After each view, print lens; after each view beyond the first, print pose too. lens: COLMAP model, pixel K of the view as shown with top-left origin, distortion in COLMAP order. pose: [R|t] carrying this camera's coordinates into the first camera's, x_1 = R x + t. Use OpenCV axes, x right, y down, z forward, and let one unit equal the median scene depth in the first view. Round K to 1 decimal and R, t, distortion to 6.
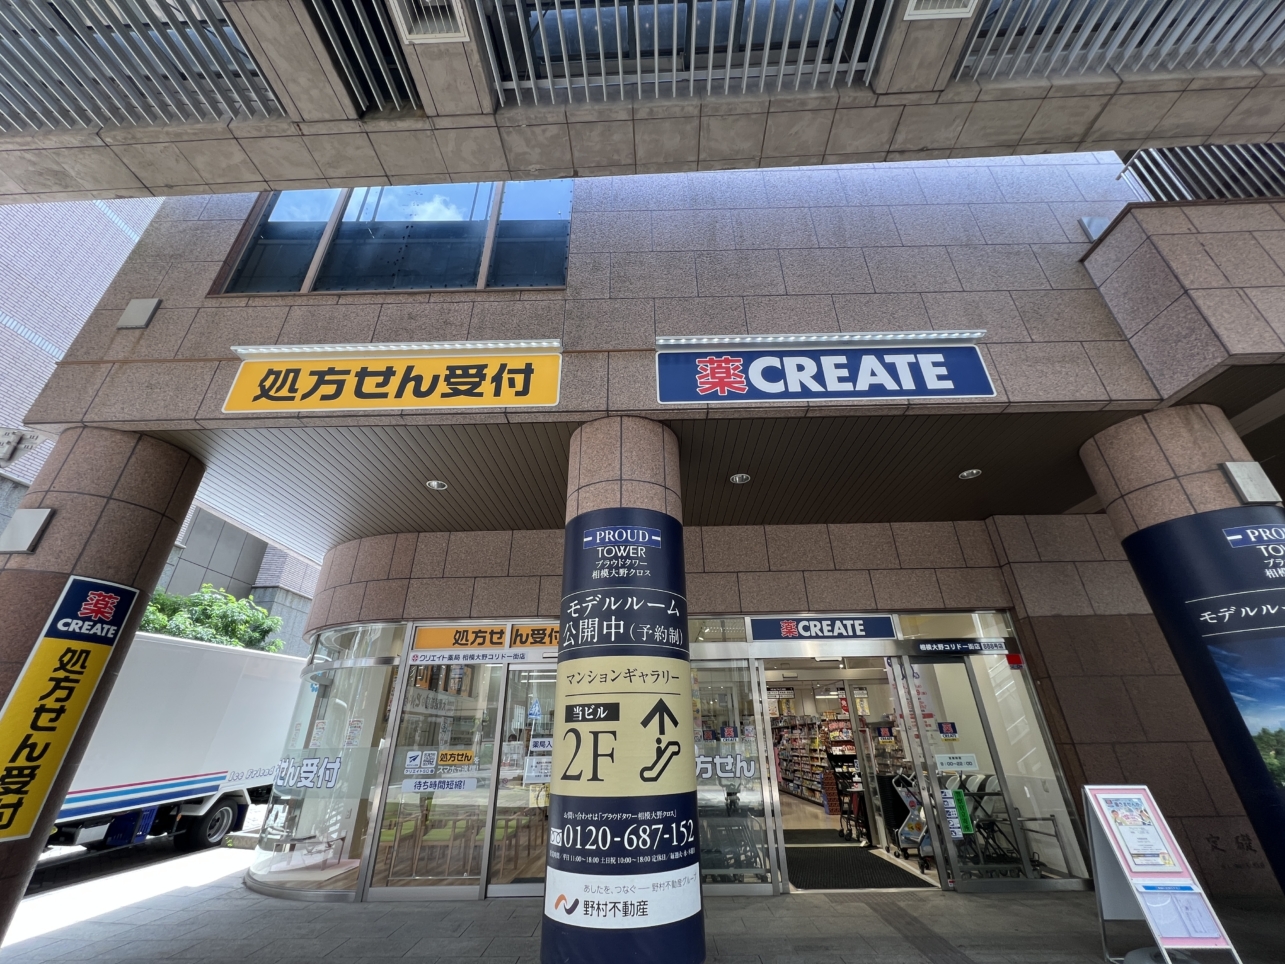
lens RADIAL K [[514.0, 0, 642.5], [0, 514.0, 482.0], [0, 0, 1]] dist [0.000277, 0.000033]
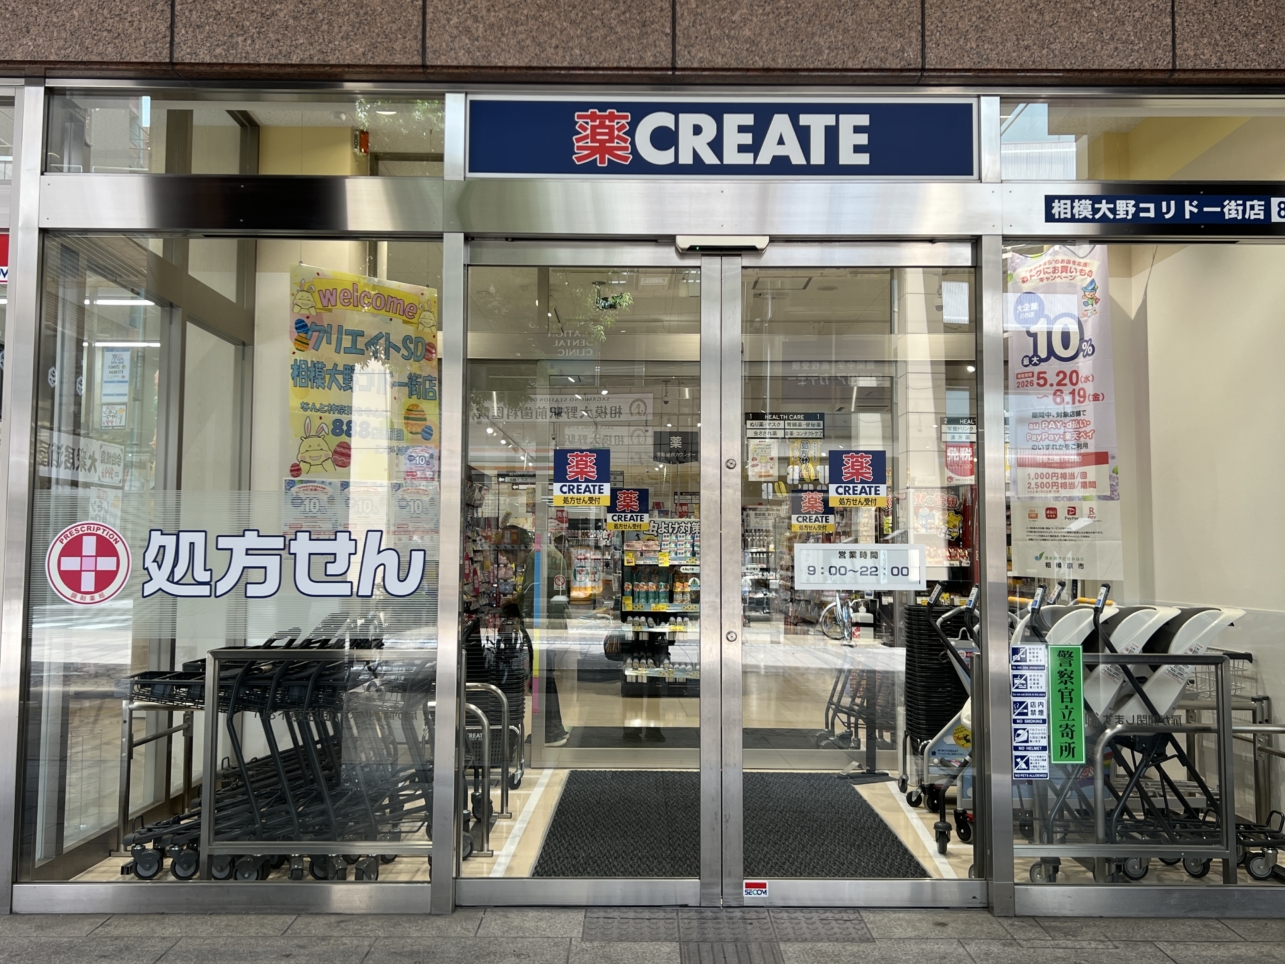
lens RADIAL K [[1194.3, 0, 642.5], [0, 1194.3, 482.0], [0, 0, 1]] dist [0.035836, -0.014752]
pose [[0.999682, 0.021578, 0.013045, 0.304655], [-0.024973, 0.918773, 0.393995, 0.201564], [-0.003484, -0.394196, 0.919020, 0.329378]]
